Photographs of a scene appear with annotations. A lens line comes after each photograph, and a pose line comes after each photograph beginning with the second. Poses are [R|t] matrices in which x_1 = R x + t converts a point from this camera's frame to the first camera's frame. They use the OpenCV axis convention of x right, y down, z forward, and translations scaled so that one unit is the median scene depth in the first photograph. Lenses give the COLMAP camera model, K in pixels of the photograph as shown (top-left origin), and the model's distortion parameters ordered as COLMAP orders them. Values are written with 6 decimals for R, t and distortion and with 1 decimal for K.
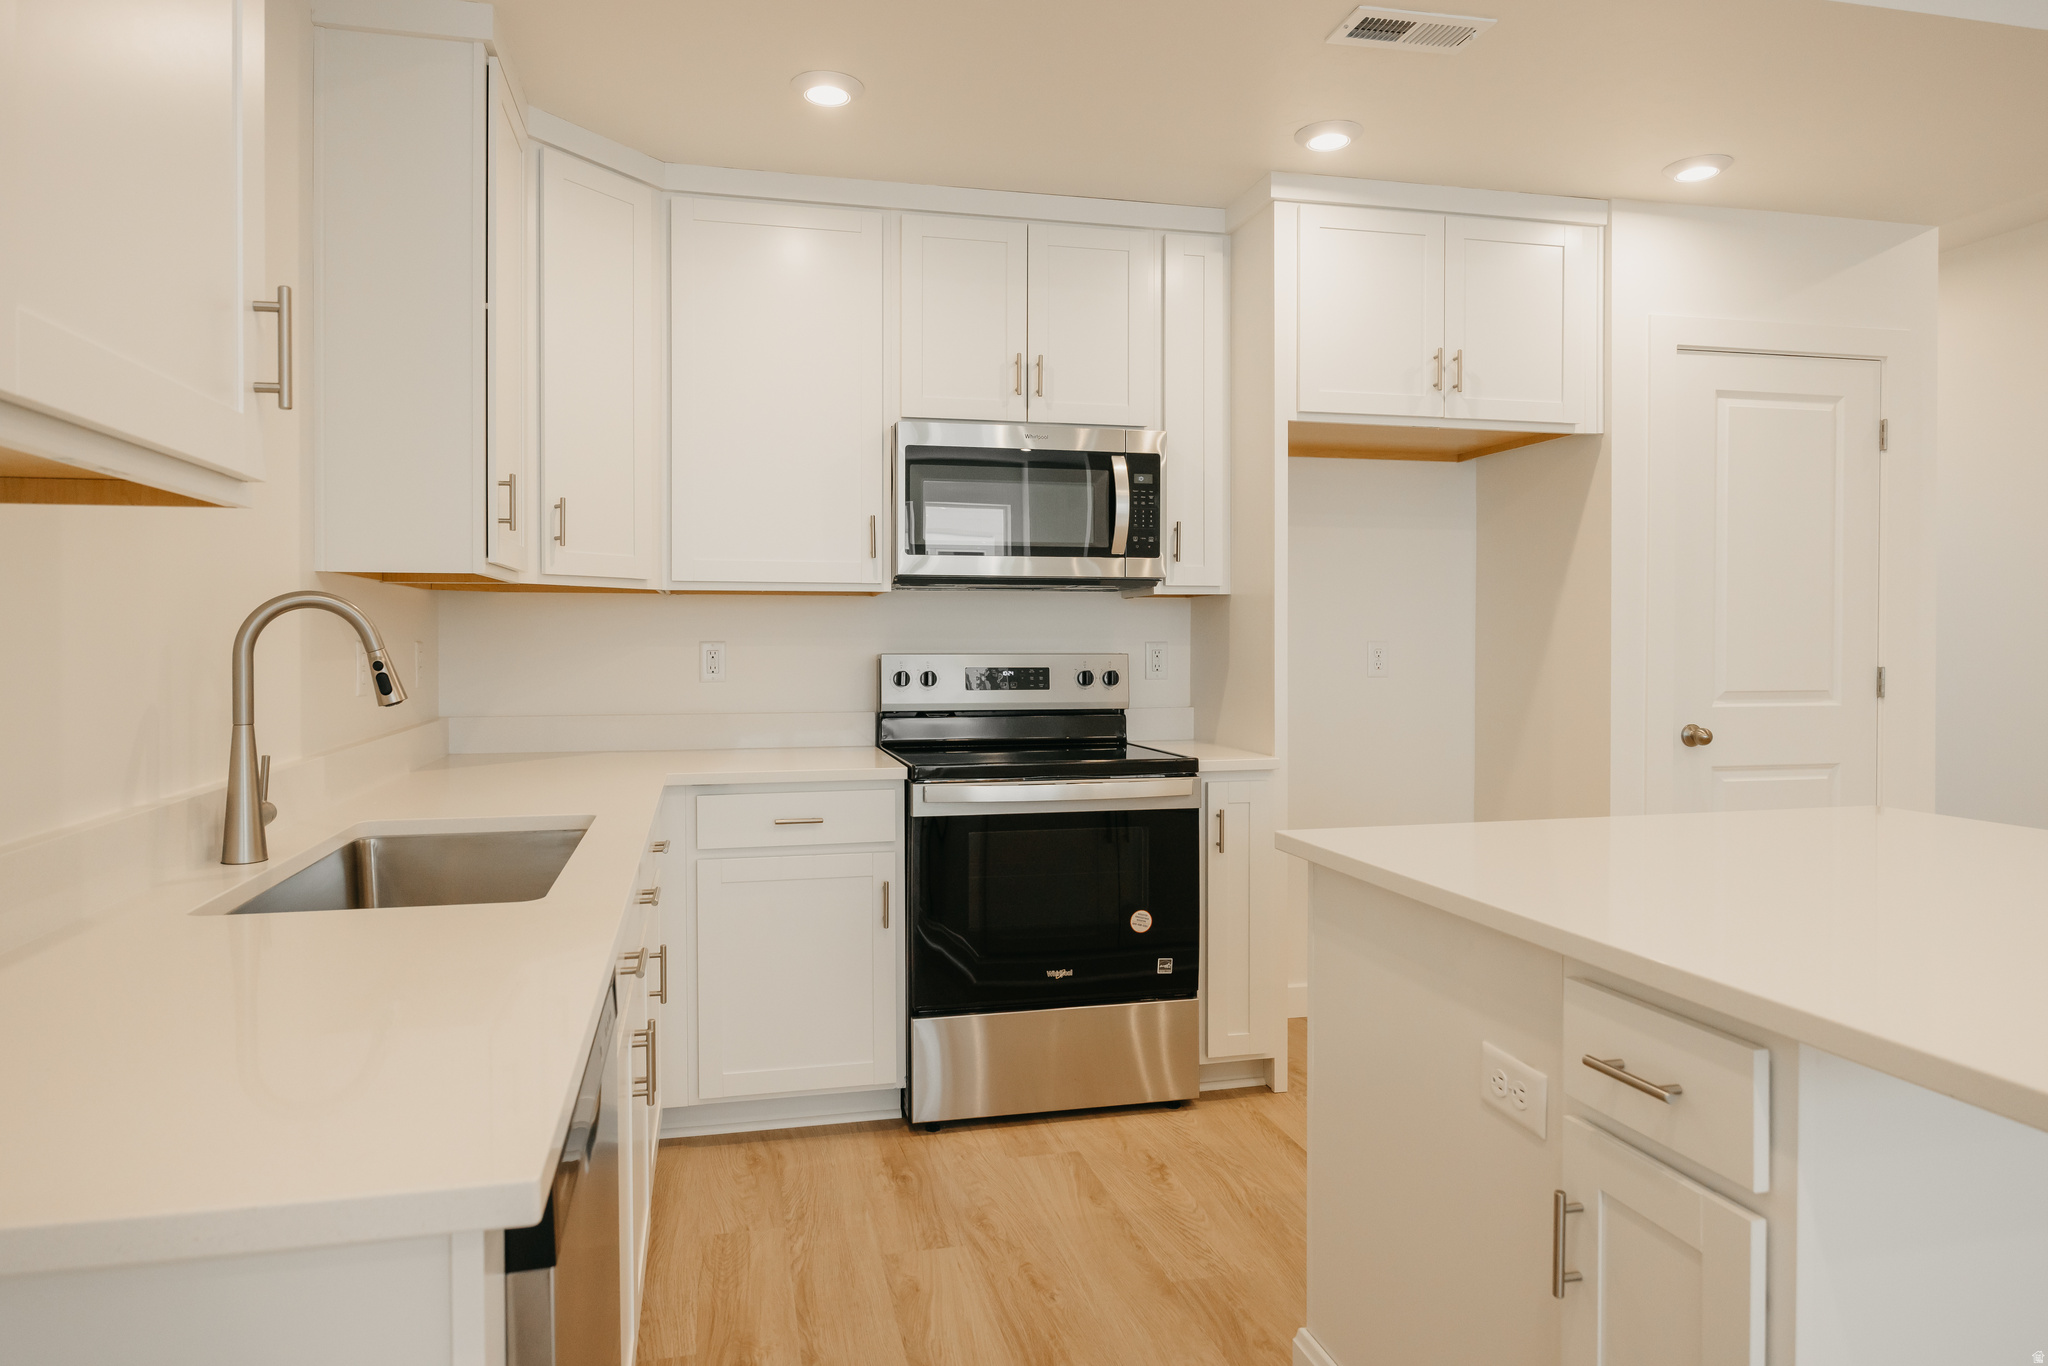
lens RADIAL K [[1271.5, 0, 1022.4], [0, 1271.5, 654.1], [0, 0, 1]] dist [-0.006902, 0.000294]
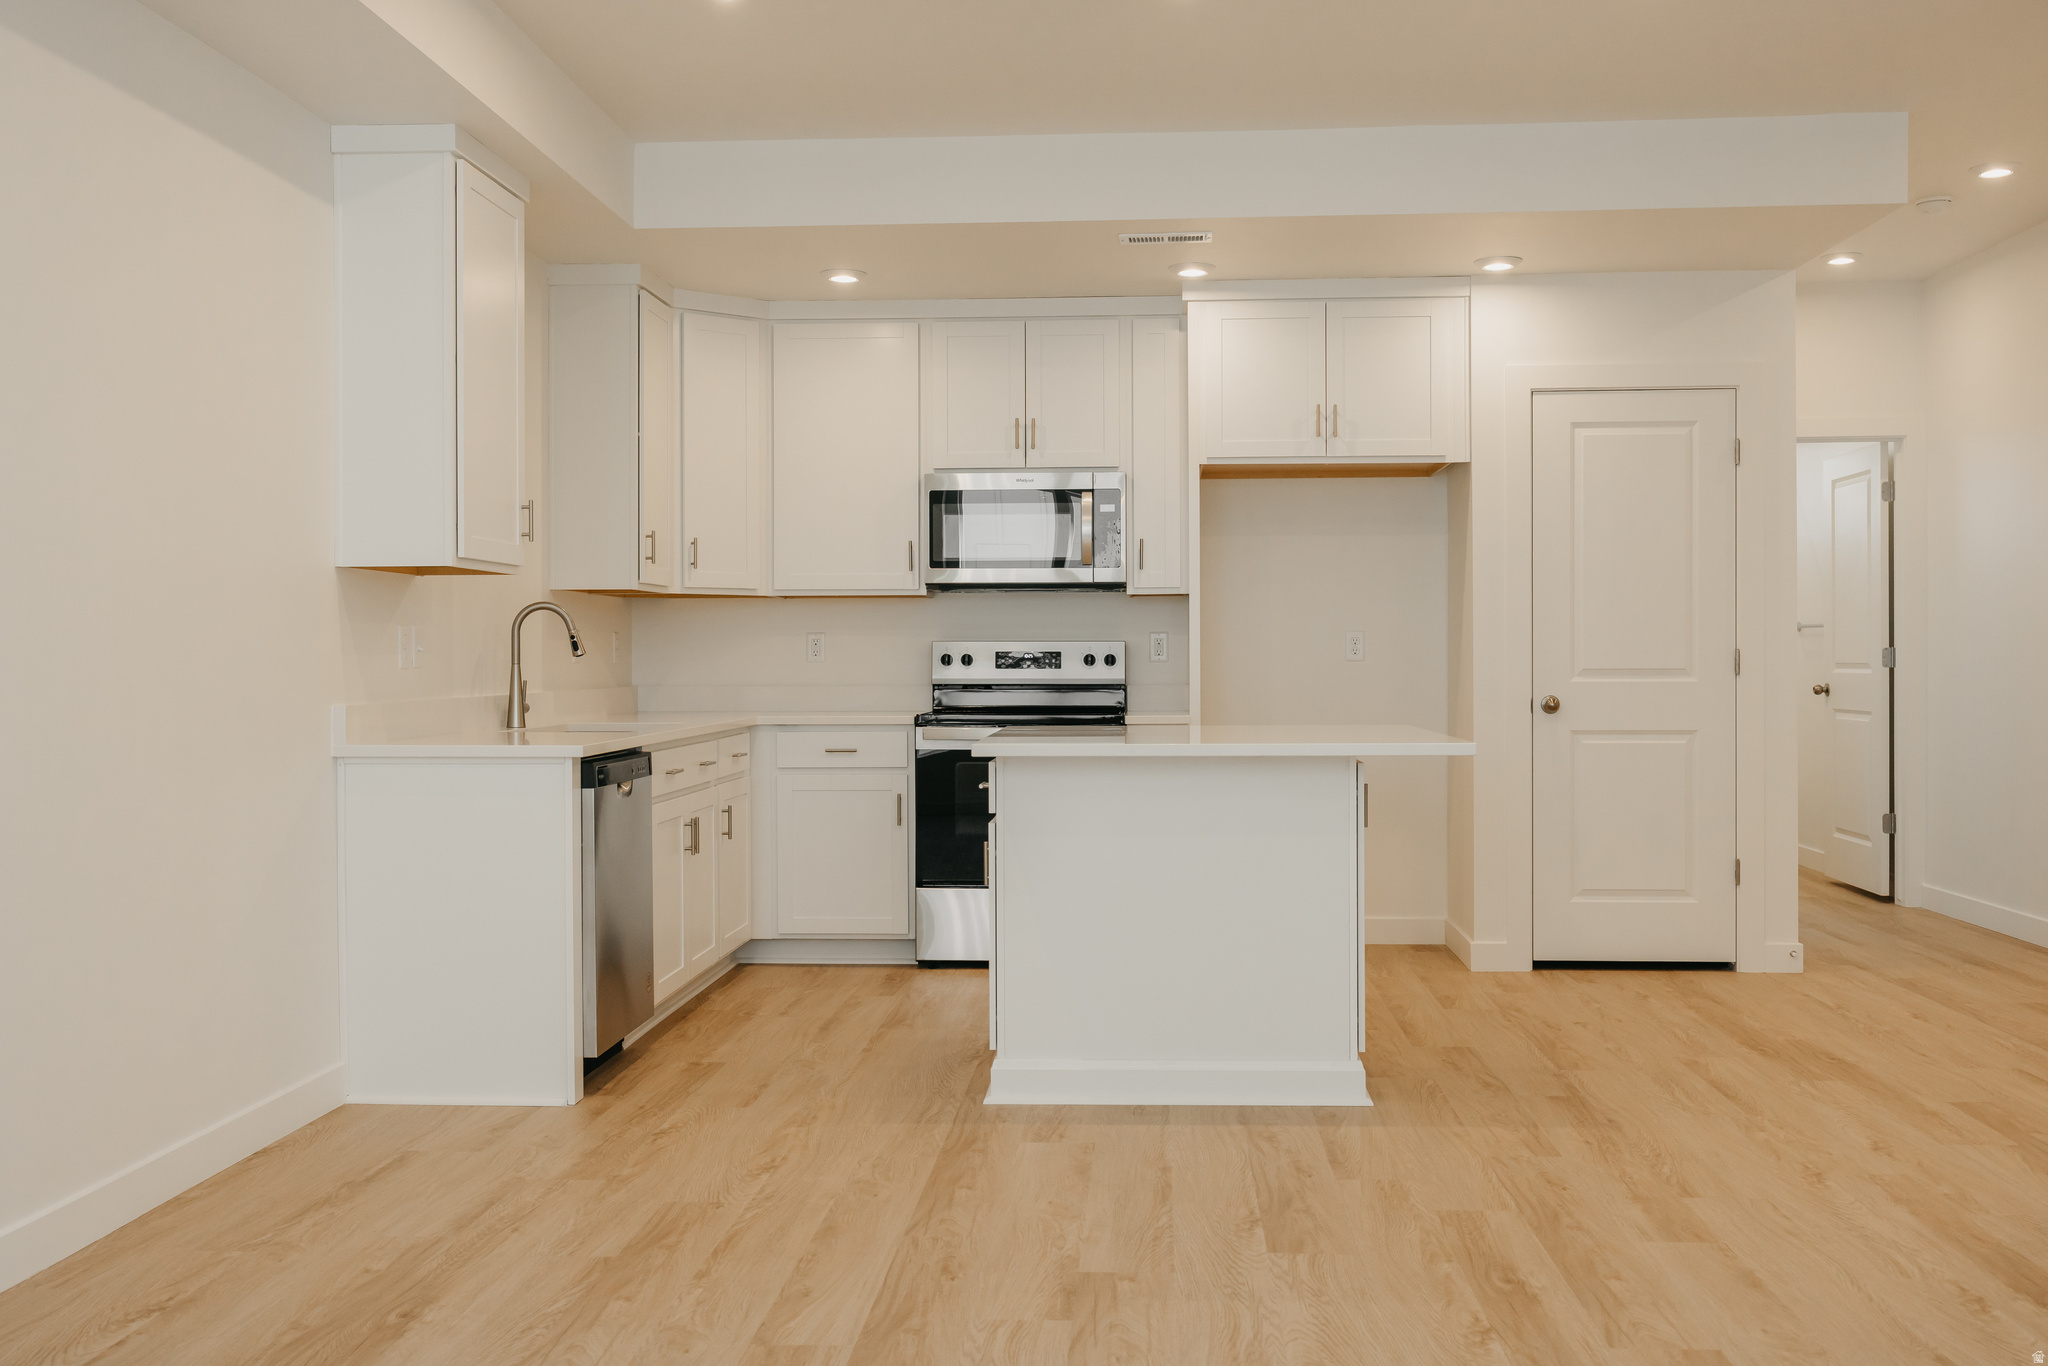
lens RADIAL K [[2074.2, 0, 1024.0], [0, 2074.2, 683.0], [0, 0, 1]] dist [0.010412, 0.002348]
pose [[0.954939, 0.001640, -0.296796, 0.671989], [-0.001299, 0.999998, 0.001344, 0.043600], [0.296798, -0.000897, 0.954940, -1.128811]]
